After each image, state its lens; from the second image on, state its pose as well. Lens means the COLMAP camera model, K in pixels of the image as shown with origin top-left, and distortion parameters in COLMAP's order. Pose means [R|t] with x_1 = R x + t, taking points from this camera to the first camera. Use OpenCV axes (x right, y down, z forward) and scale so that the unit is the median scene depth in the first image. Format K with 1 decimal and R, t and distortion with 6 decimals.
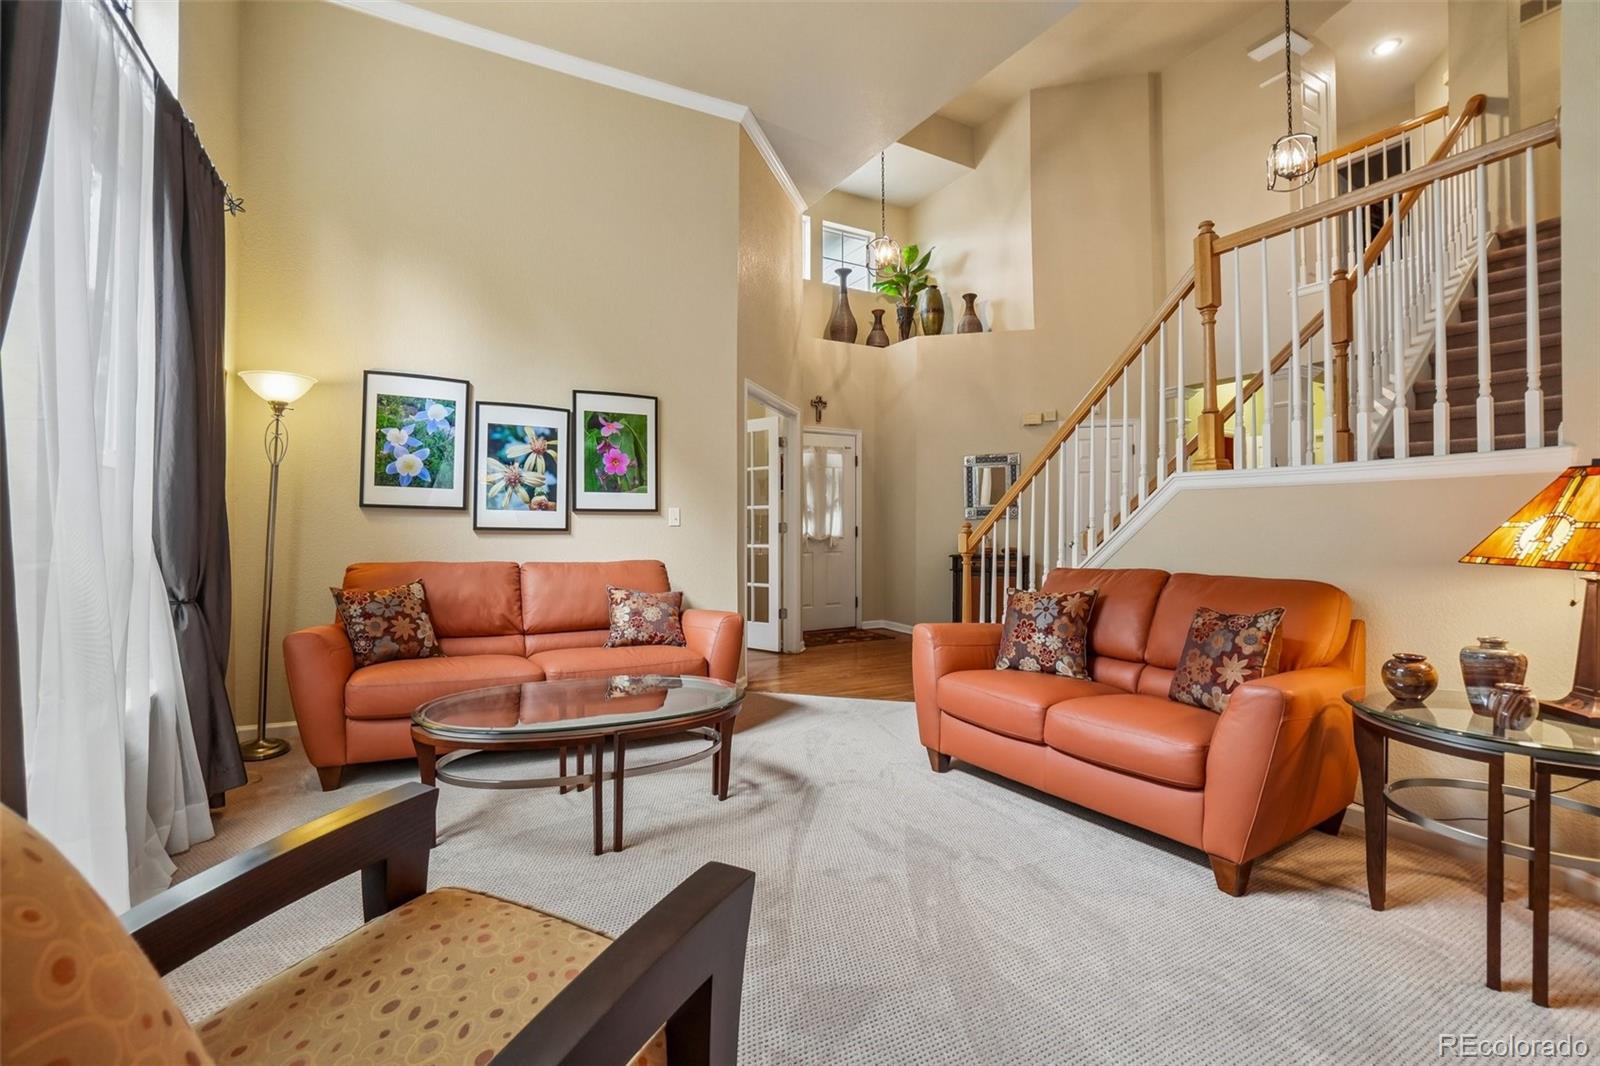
lens RADIAL K [[704.9, 0, 789.2], [0, 704.9, 527.1], [0, 0, 1]] dist [-0.065497, 0.023643]
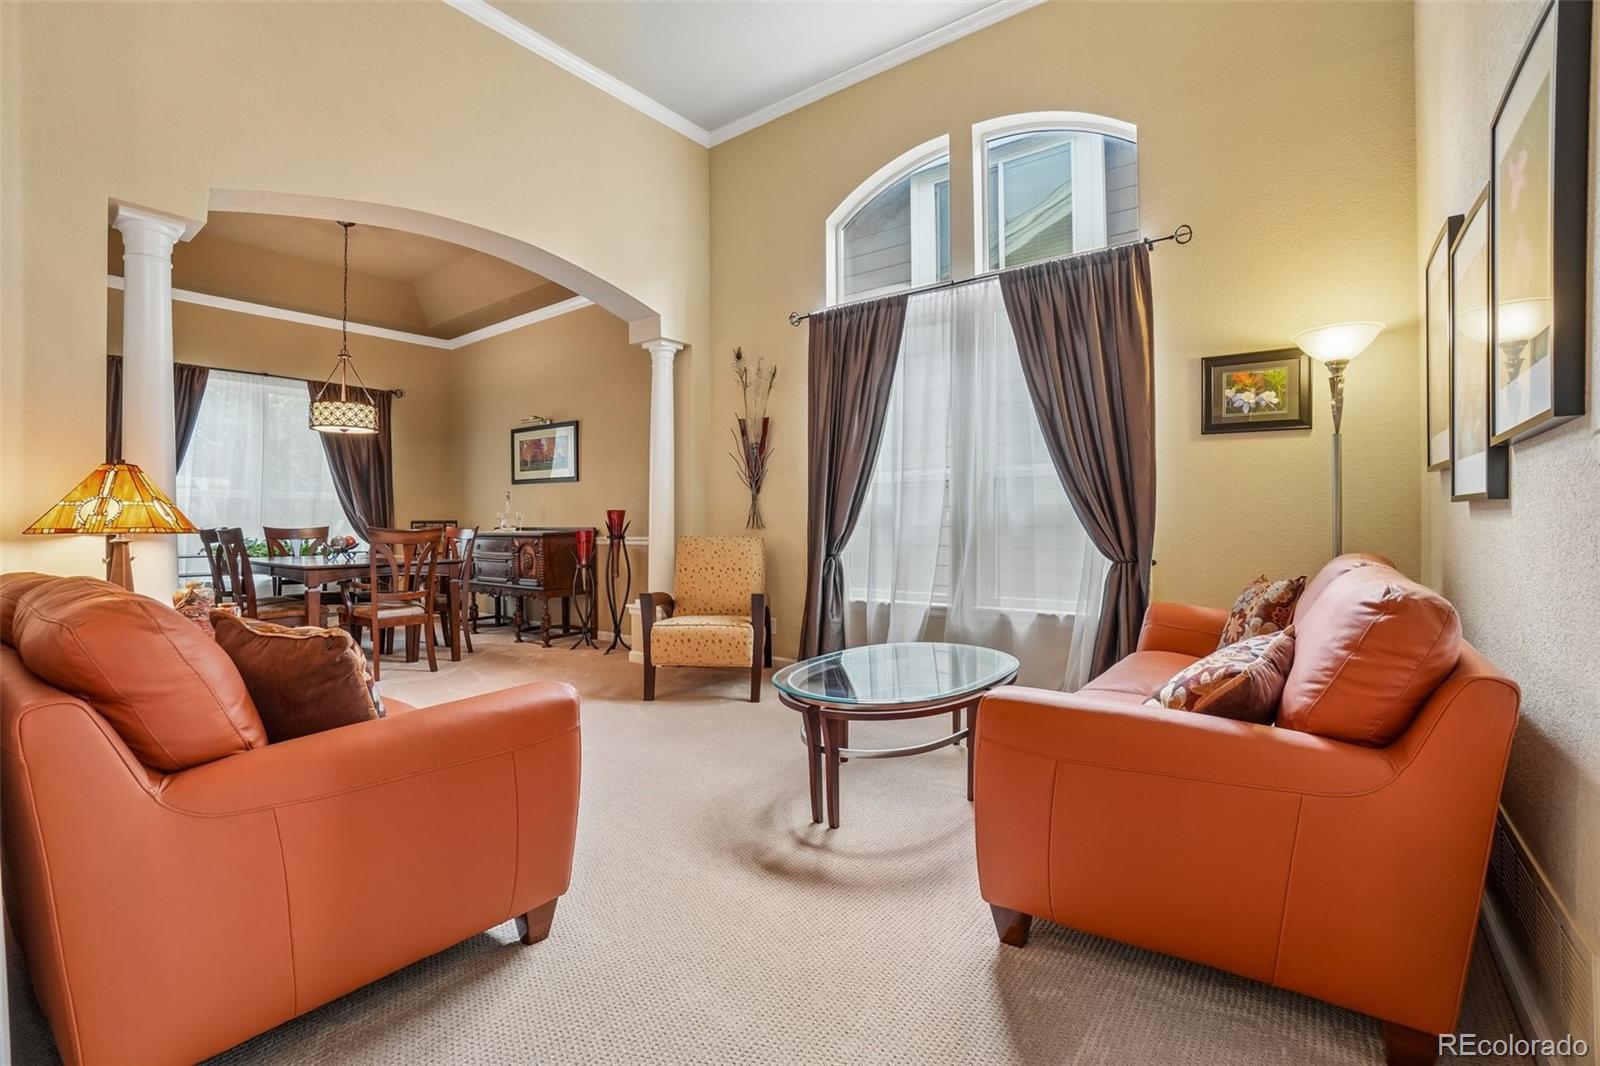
lens RADIAL K [[704.9, 0, 789.2], [0, 704.9, 527.1], [0, 0, 1]] dist [-0.065497, 0.023643]
pose [[-0.911785, 0.002905, -0.410657, 0.200364], [0.003177, 0.999995, 0.000020, 0.020263], [0.410655, -0.001286, -0.911790, 1.233271]]
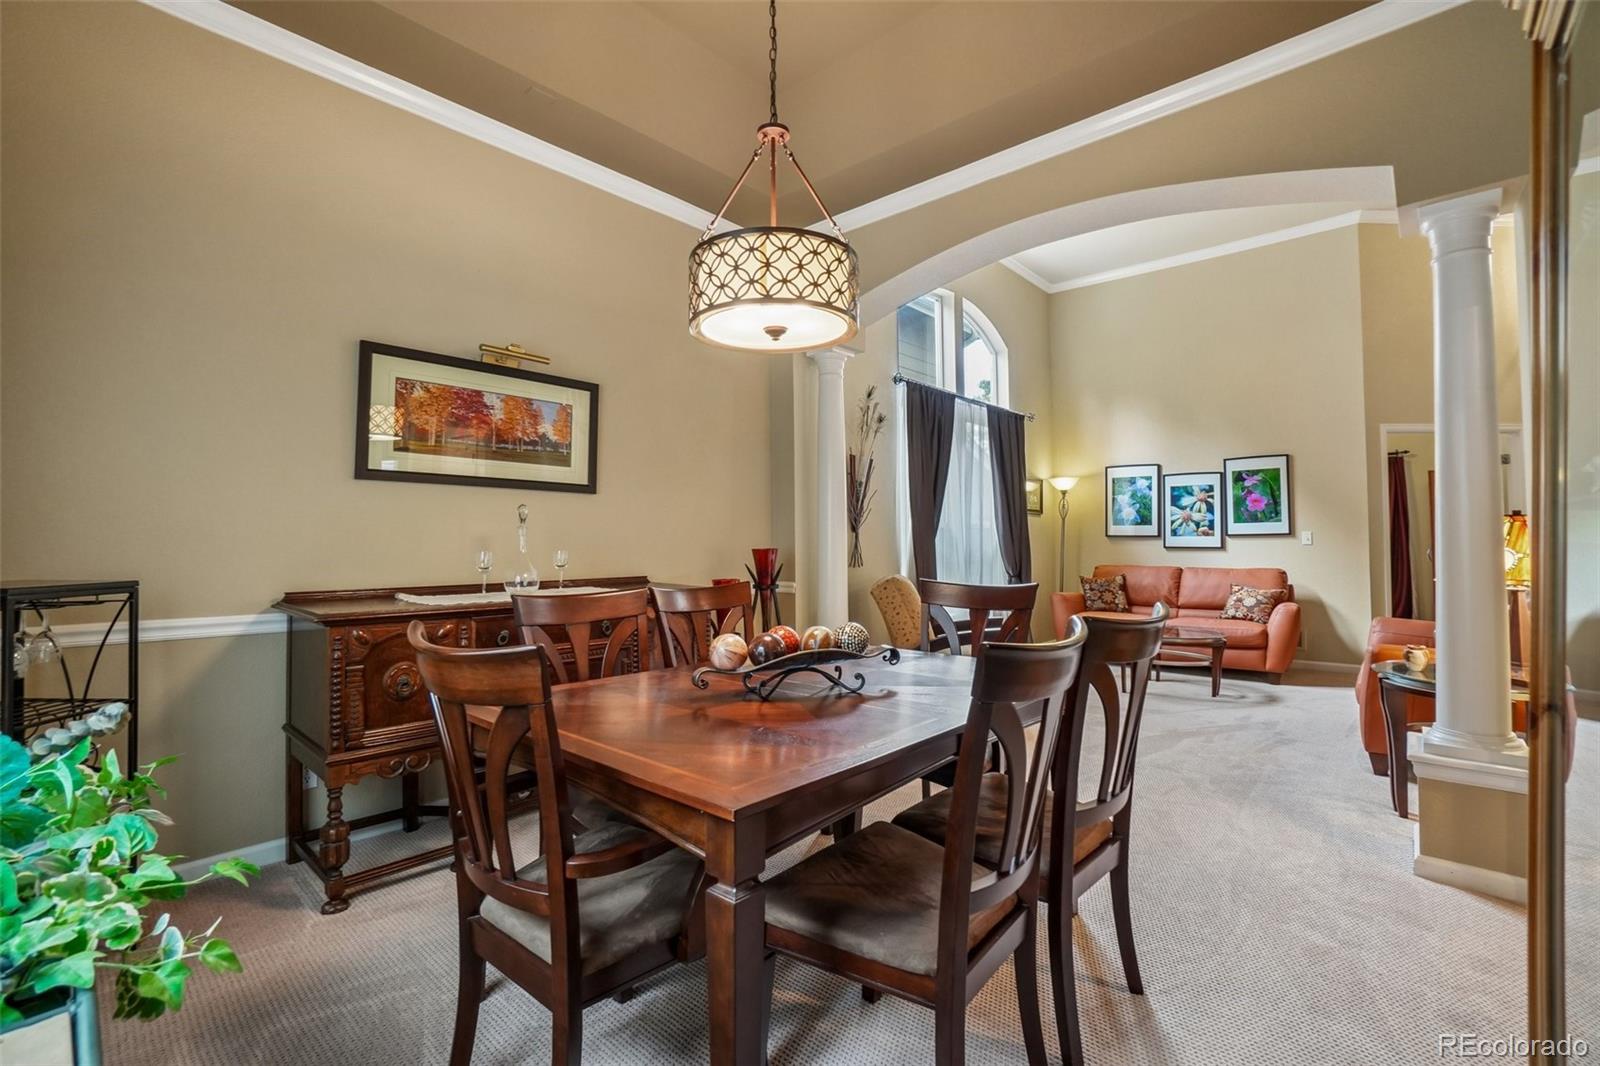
lens RADIAL K [[707.8, 0, 800.0], [0, 707.8, 533.0], [0, 0, 1]] dist [-0.067751, 0.023339]
pose [[0.331647, -0.018708, -0.943218, 0.886267], [0.013470, 0.999795, -0.015094, -0.019834], [0.943307, -0.007699, 0.331831, -0.441142]]
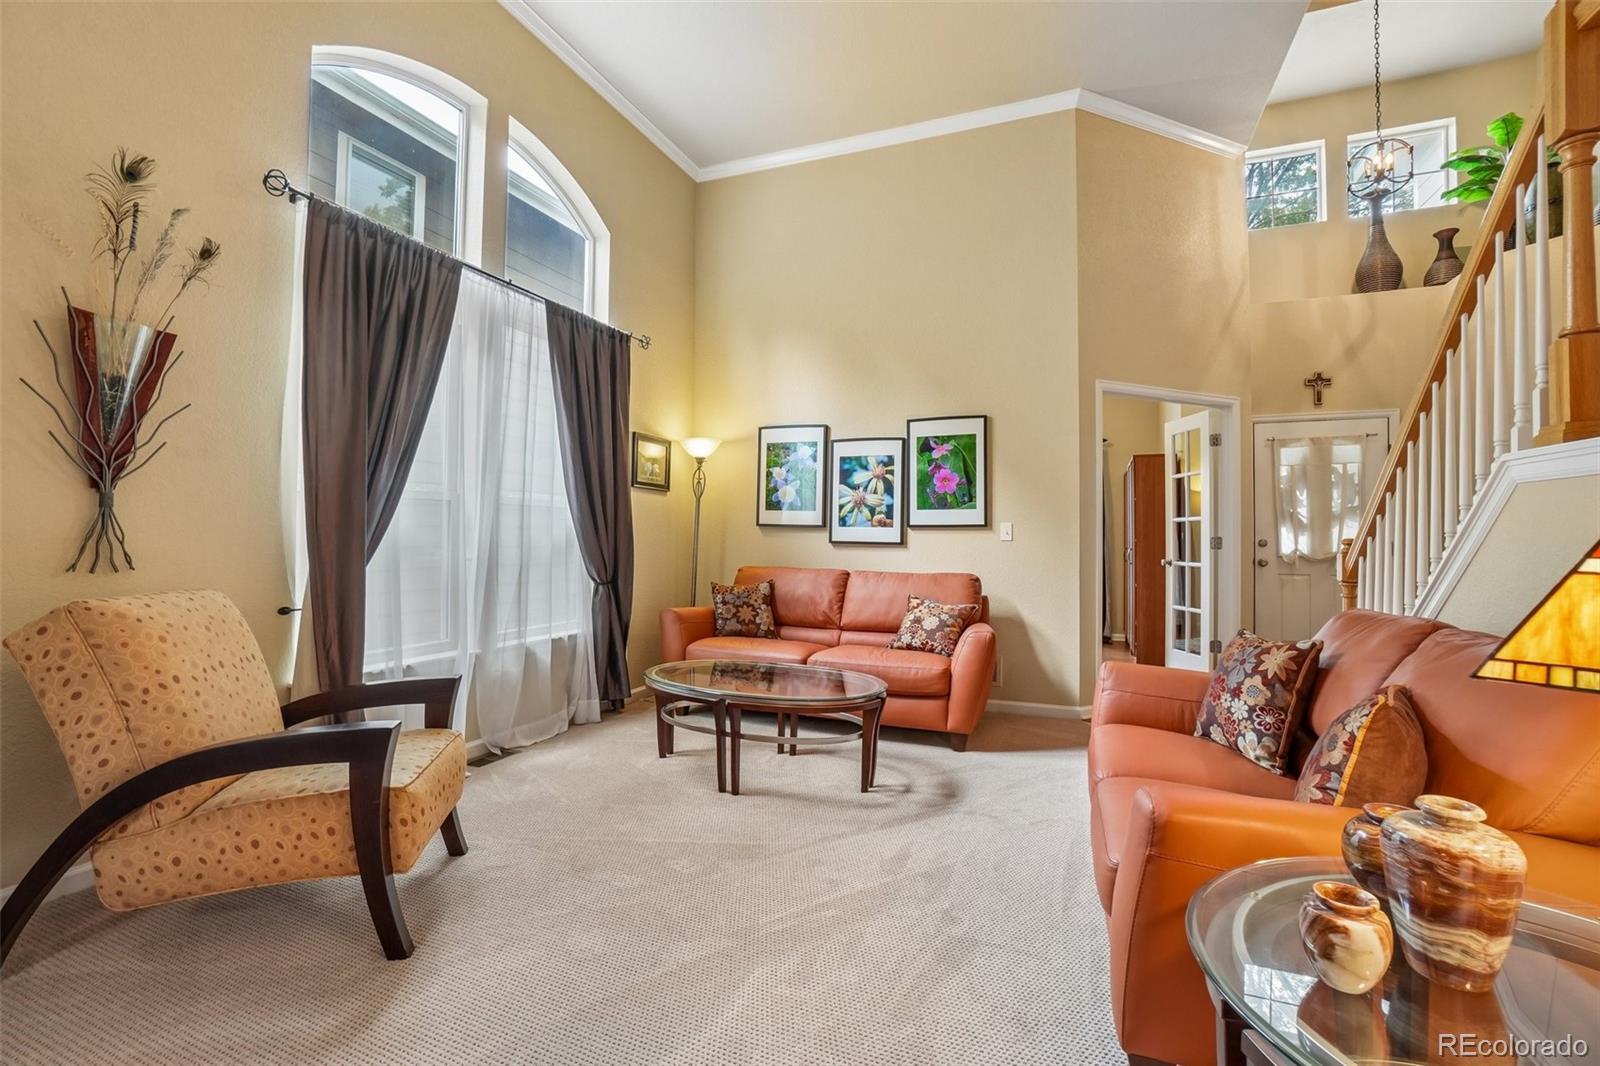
lens RADIAL K [[704.9, 0, 789.2], [0, 704.9, 527.1], [0, 0, 1]] dist [-0.065497, 0.023643]
pose [[0.623164, -0.008580, -0.782044, 0.483224], [-0.004347, 0.999886, -0.014433, -0.006186], [0.782079, 0.012394, 0.623056, 0.153950]]
